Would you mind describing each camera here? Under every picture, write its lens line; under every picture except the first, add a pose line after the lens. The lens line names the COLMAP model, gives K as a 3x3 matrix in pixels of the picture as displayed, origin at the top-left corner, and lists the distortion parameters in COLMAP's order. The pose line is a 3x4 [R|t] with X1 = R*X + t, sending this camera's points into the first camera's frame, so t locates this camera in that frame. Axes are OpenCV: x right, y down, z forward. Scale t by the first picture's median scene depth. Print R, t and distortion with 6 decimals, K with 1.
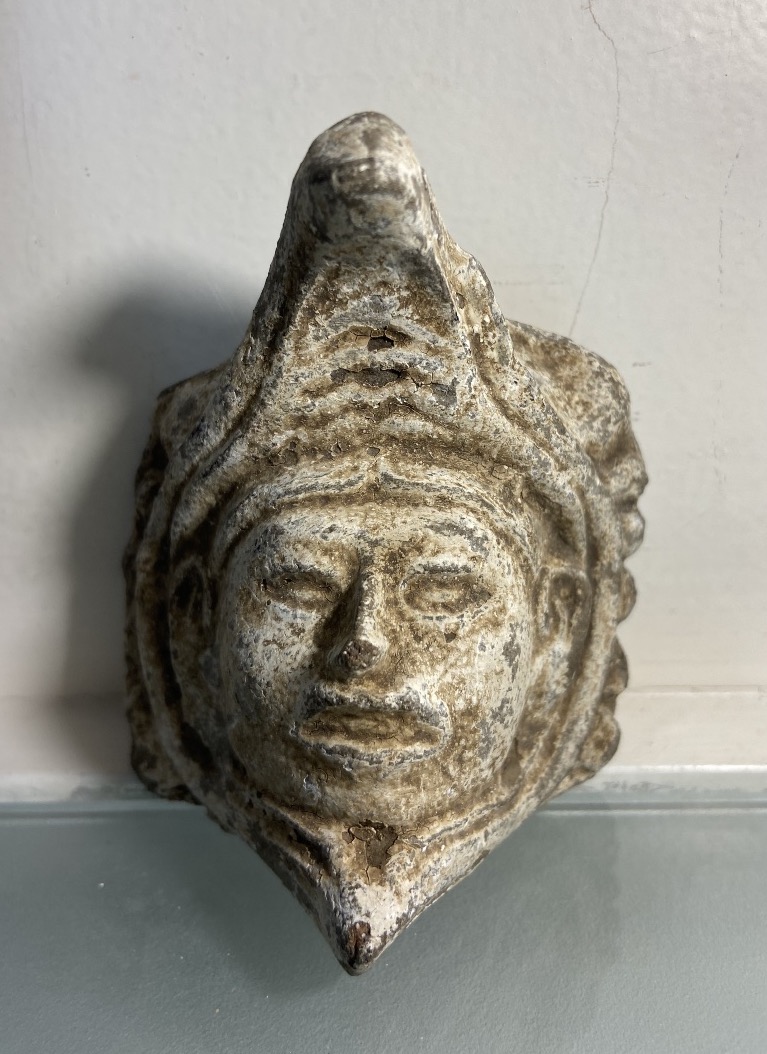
lens RADIAL K [[882.4, 0, 358.9], [0, 882.4, 433.0], [0, 0, 1]] dist [0.003091, -0.006711]
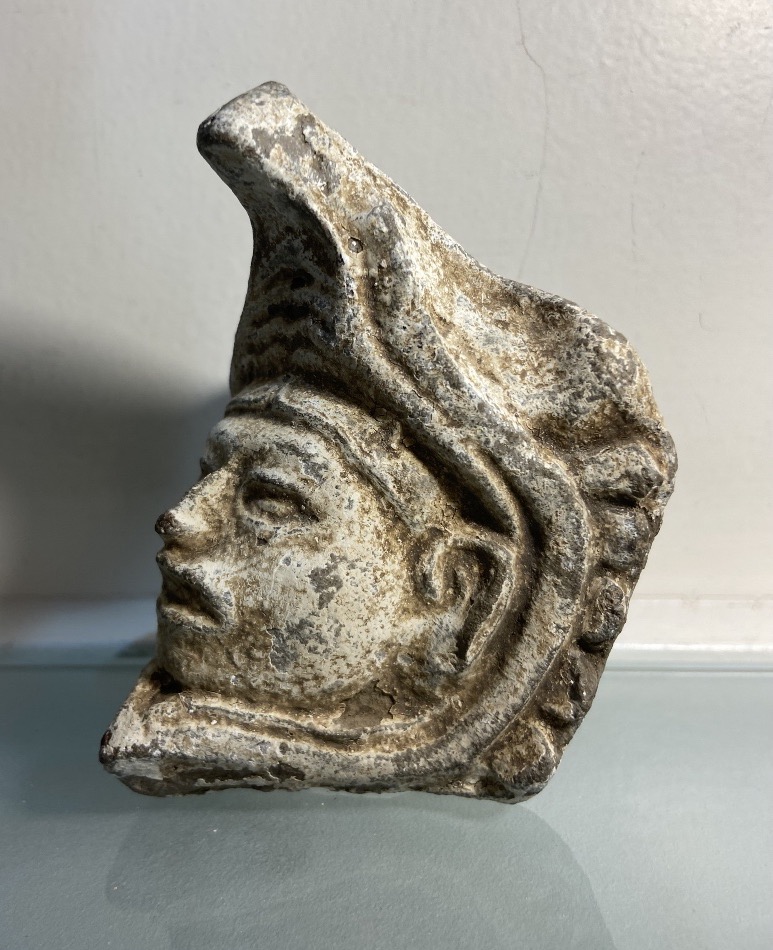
lens RADIAL K [[885.4, 0, 317.3], [0, 885.4, 409.5], [0, 0, 1]] dist [0.017397, 0.001004]
pose [[0.673099, 0.122998, -0.729252, 0.890464], [-0.172676, 0.984956, 0.006745, 0.046418], [0.719111, 0.121385, 0.684212, 0.259964]]
